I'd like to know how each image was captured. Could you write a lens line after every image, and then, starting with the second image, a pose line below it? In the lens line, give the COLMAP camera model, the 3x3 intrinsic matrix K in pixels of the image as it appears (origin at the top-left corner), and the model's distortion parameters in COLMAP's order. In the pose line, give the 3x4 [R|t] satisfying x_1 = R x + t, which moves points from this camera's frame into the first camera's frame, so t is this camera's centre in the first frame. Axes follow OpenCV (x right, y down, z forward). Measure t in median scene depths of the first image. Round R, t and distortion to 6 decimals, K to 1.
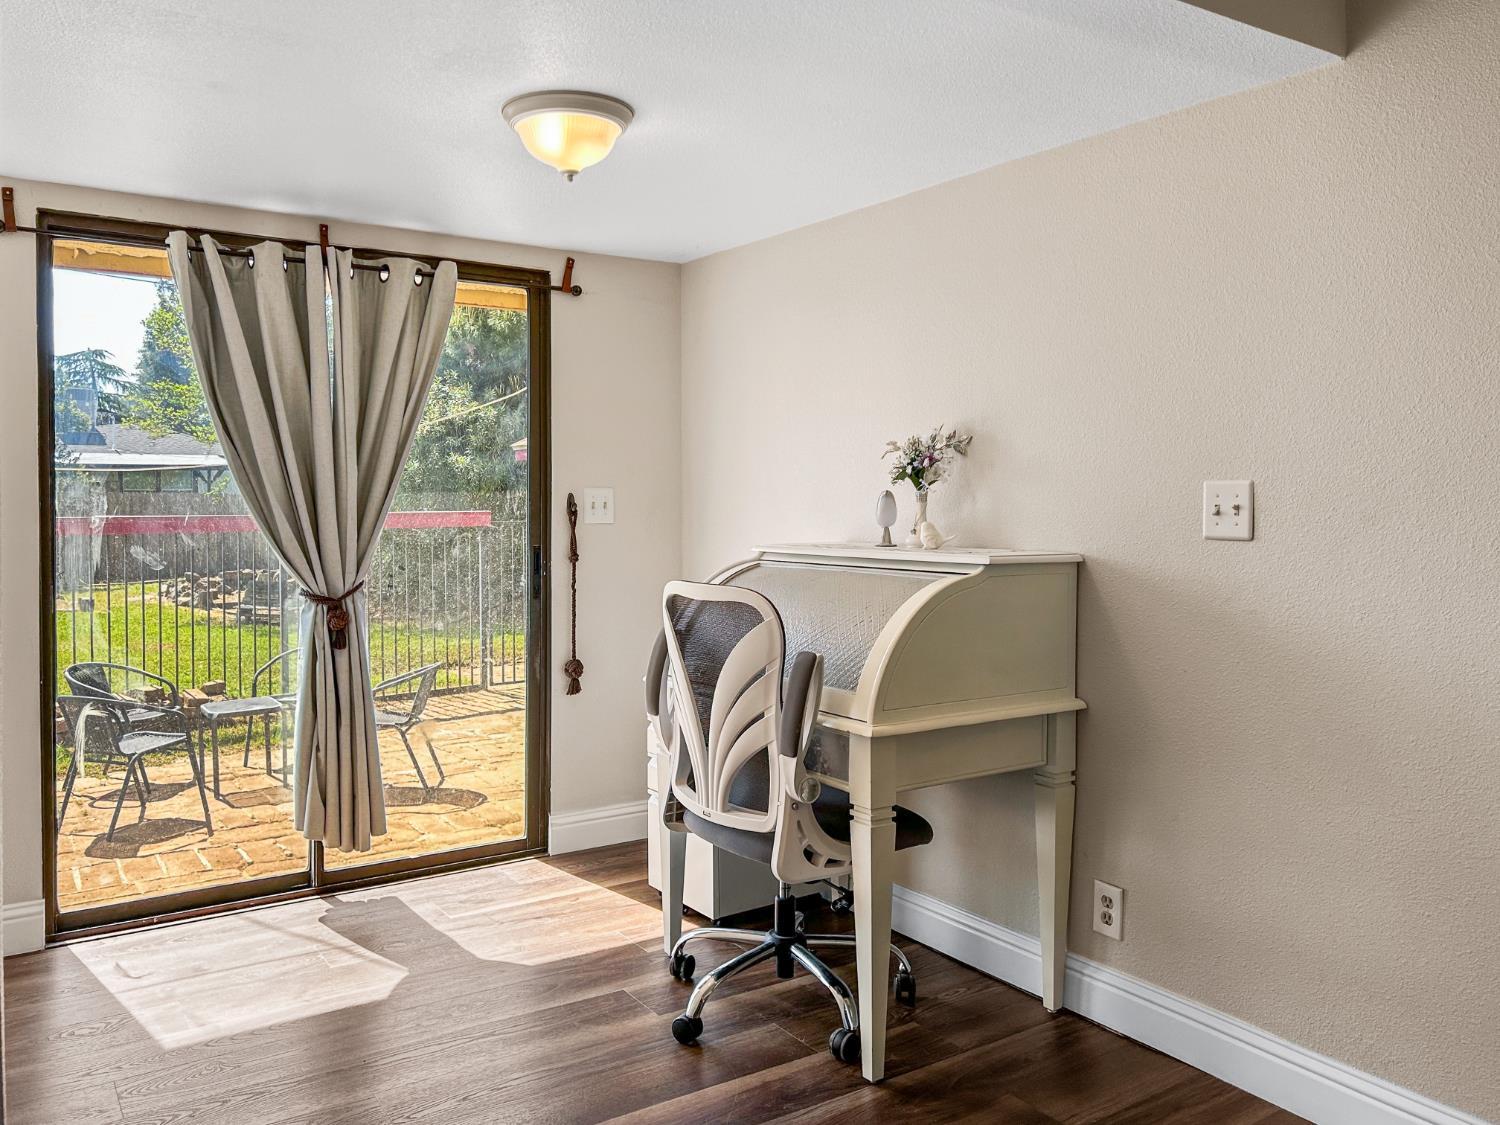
lens RADIAL K [[1141.4, 0, 714.7], [0, 1141.4, 523.3], [0, 0, 1]] dist [0.007986, -0.005468]
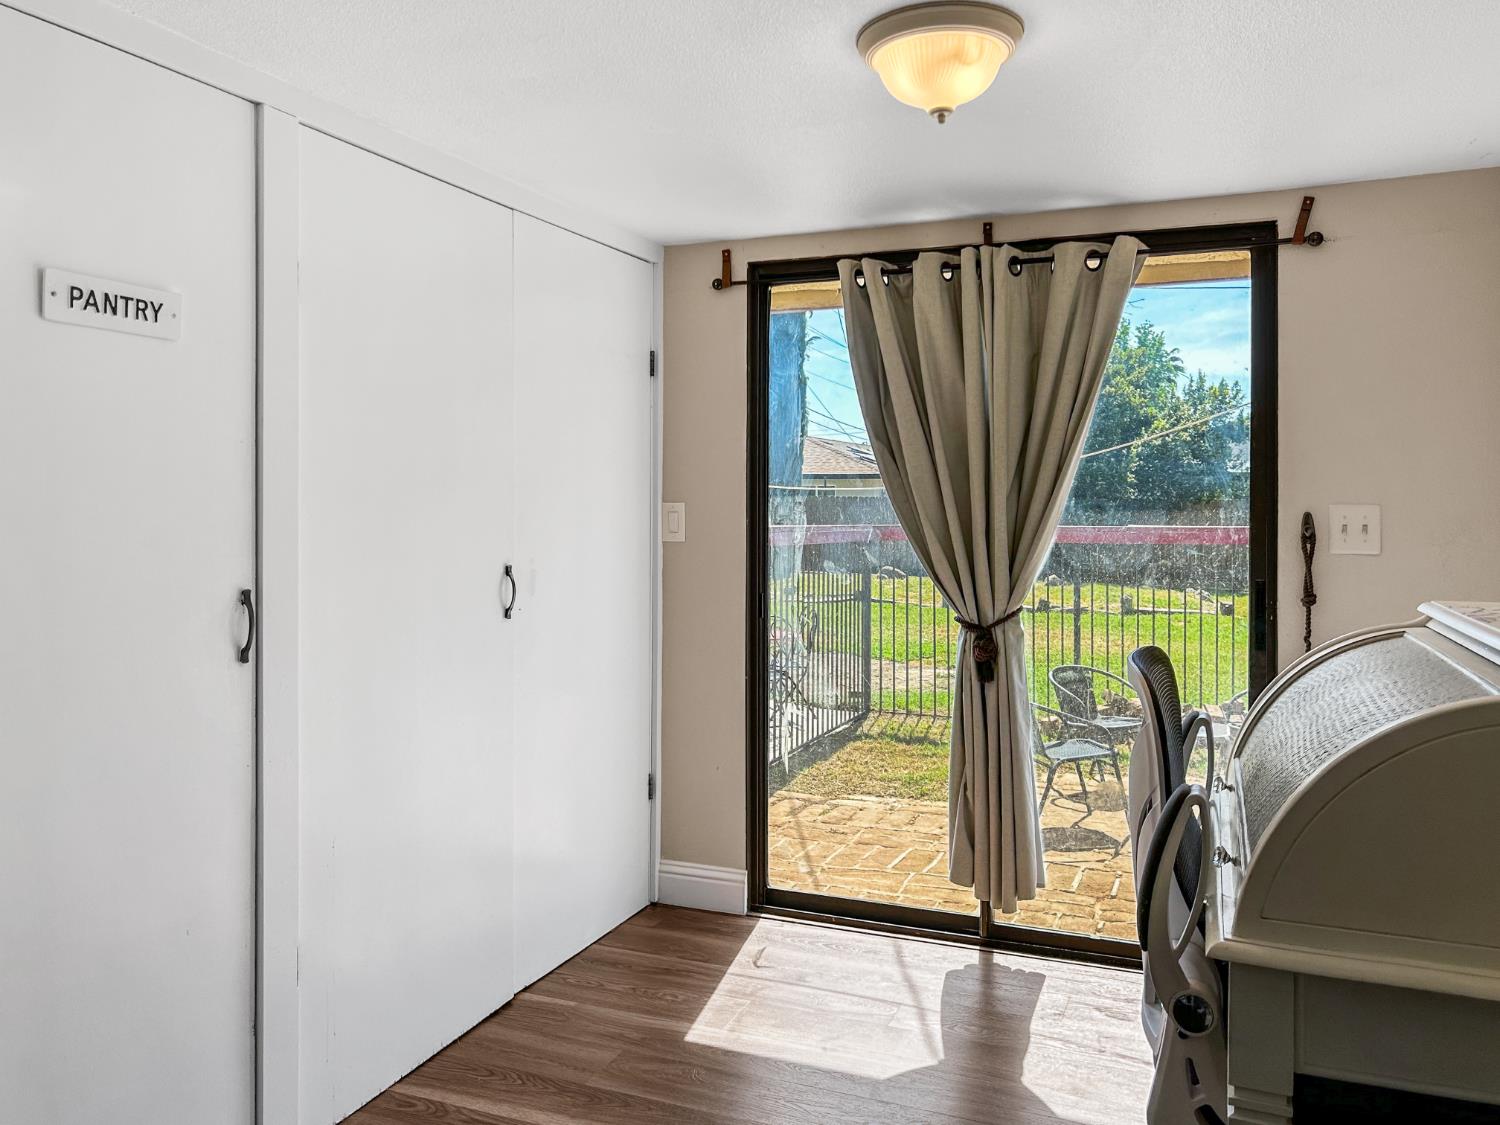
lens RADIAL K [[1141.4, 0, 736.7], [0, 1141.4, 504.8], [0, 0, 1]] dist [0.007986, -0.005468]
pose [[0.577744, 0.000785, -0.816217, 0.301392], [-0.018482, 0.999756, -0.012120, -0.017418], [0.816008, 0.022088, 0.577618, 0.304417]]
